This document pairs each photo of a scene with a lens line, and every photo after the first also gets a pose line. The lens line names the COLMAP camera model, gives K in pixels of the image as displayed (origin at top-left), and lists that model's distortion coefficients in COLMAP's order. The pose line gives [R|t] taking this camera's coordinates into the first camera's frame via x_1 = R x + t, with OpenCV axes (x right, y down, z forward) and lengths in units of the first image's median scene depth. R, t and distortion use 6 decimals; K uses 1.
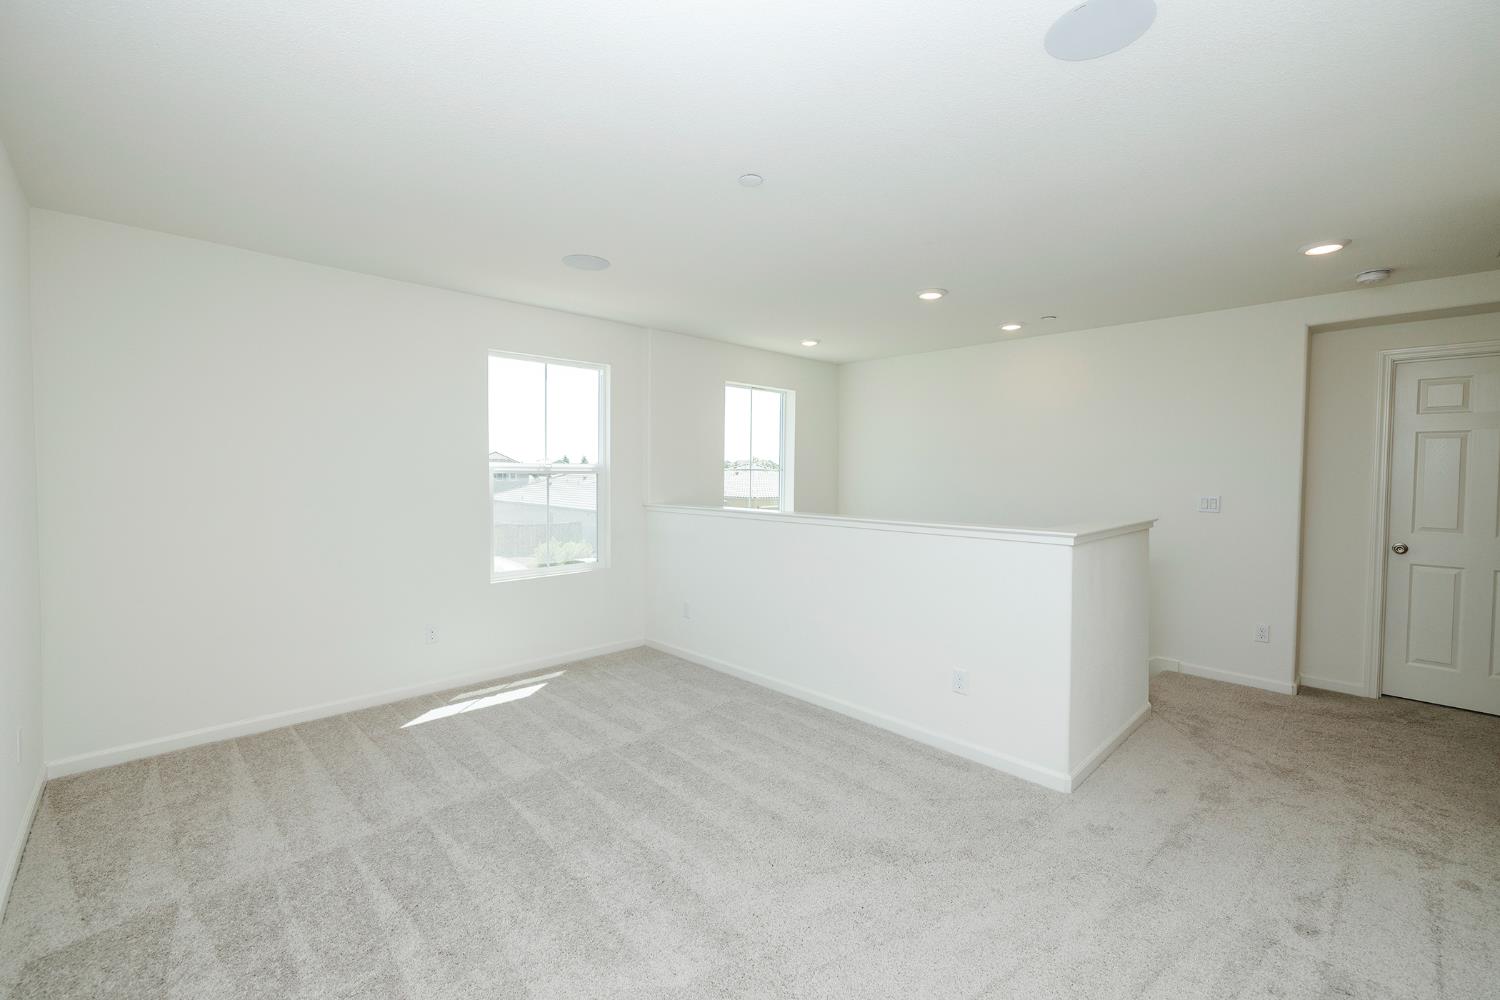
lens RADIAL K [[627.2, 0, 738.1], [0, 627.2, 492.3], [0, 0, 1]] dist [0.002072, 0.000138]
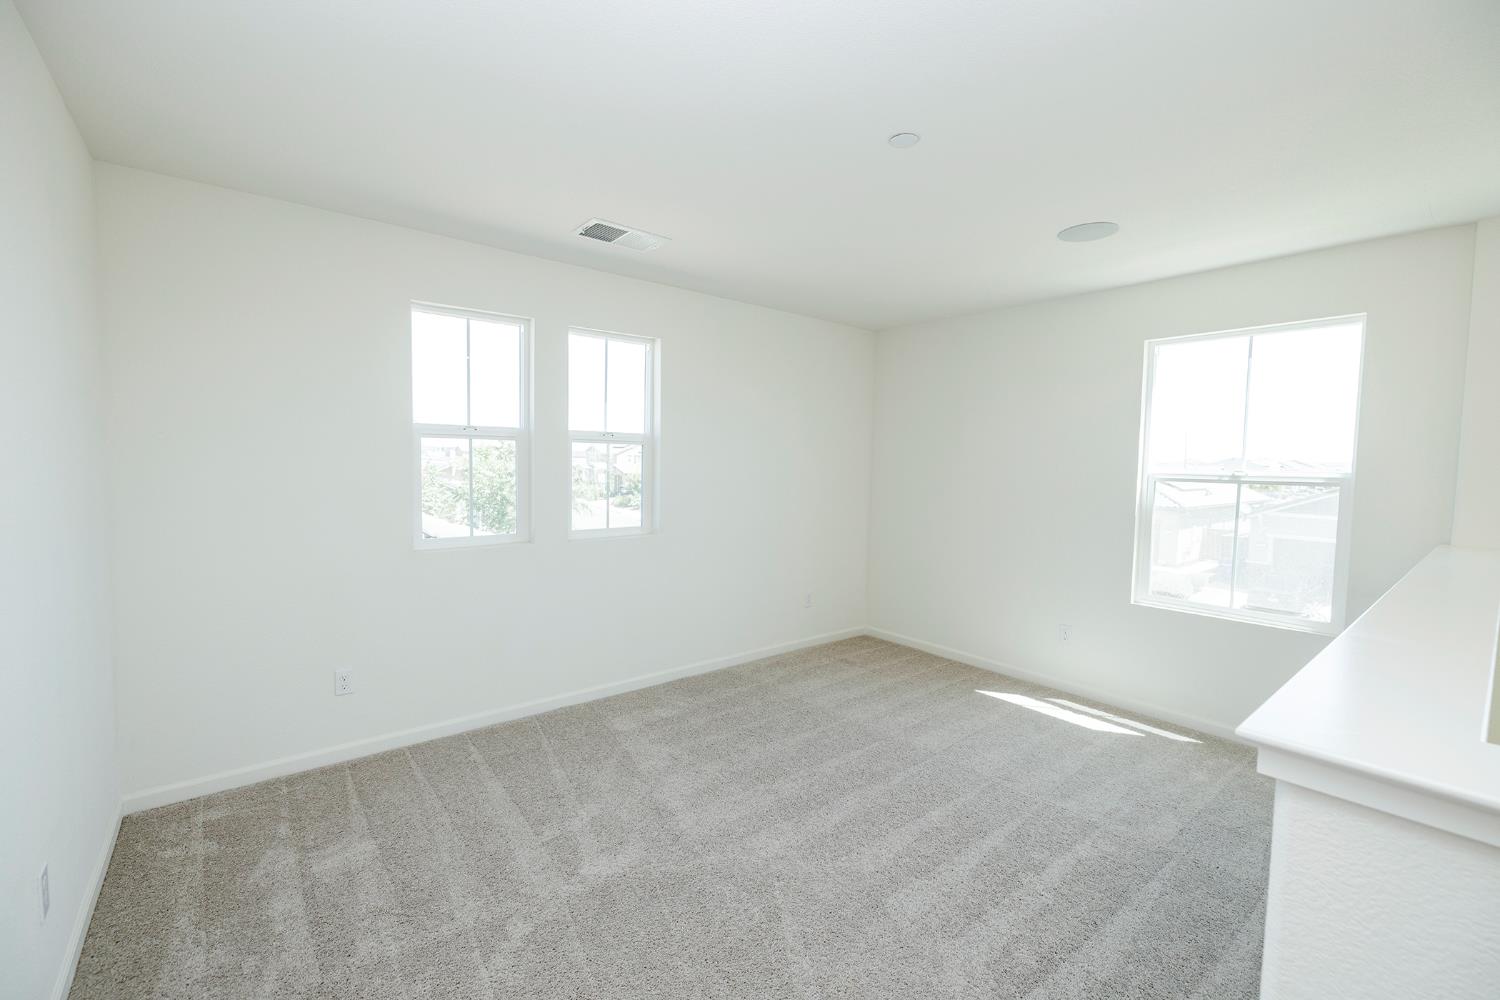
lens RADIAL K [[627.2, 0, 743.4], [0, 627.2, 501.3], [0, 0, 1]] dist [0.002072, 0.000138]
pose [[-0.072567, 0.061064, -0.995492, 0.584329], [-0.052906, 0.996483, 0.064981, -0.032131], [0.995959, 0.057383, -0.069081, 0.556523]]
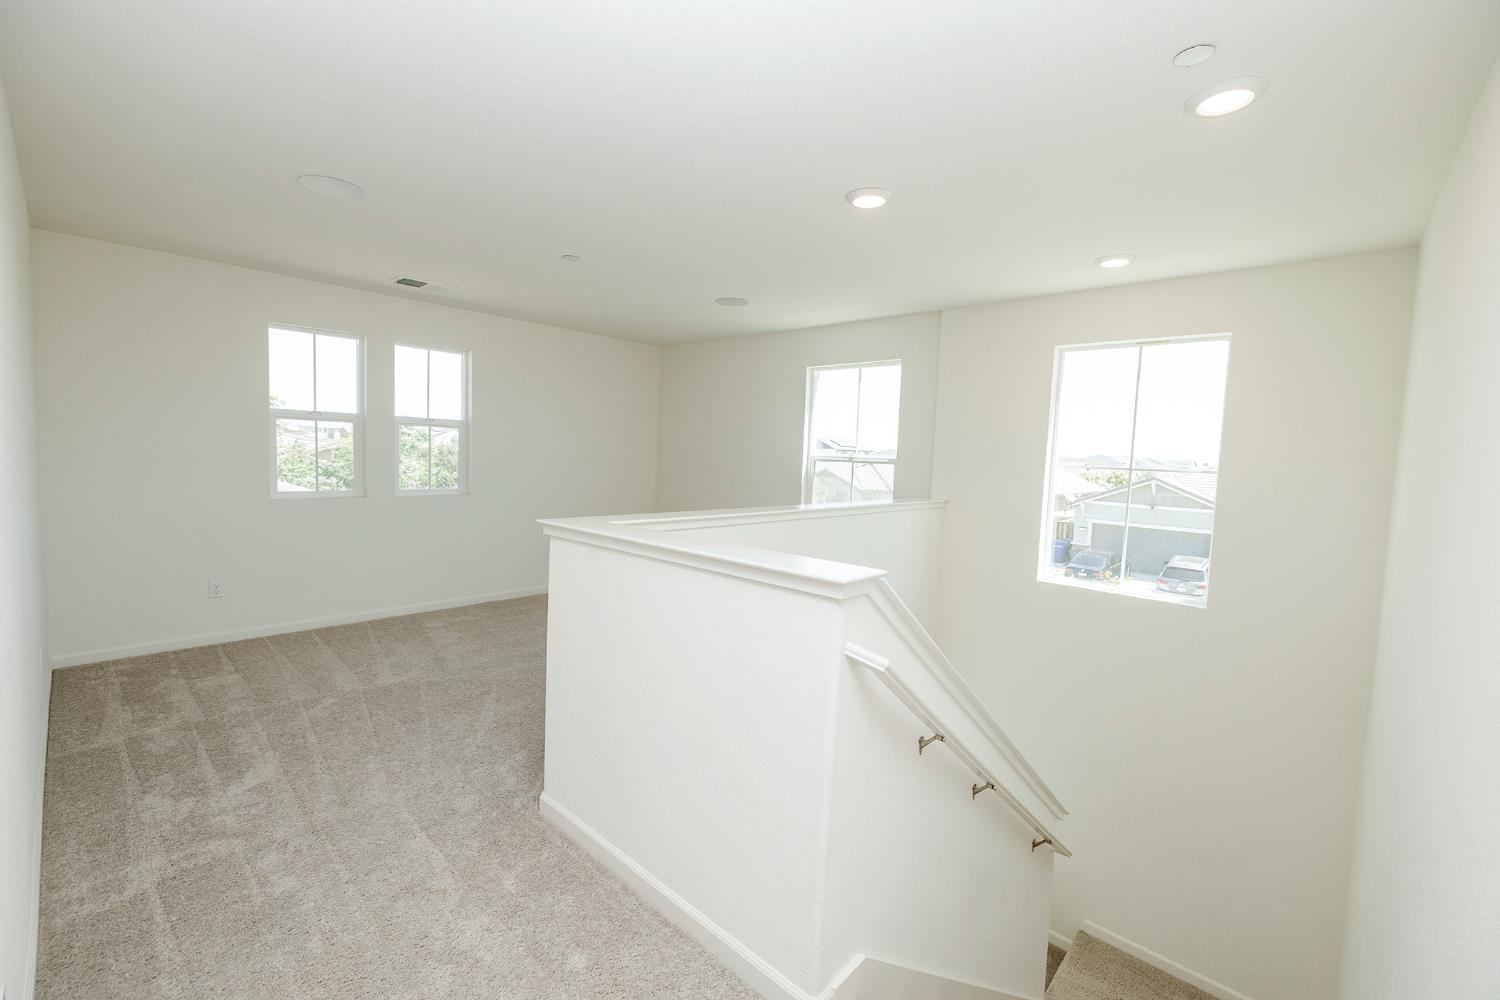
lens RADIAL K [[627.2, 0, 742.8], [0, 627.2, 499.2], [0, 0, 1]] dist [0.002072, 0.000138]
pose [[0.066219, 0.074513, -0.995019, 1.011773], [-0.072465, 0.994934, 0.069684, -0.035019], [0.995170, 0.067490, 0.071283, 0.857099]]
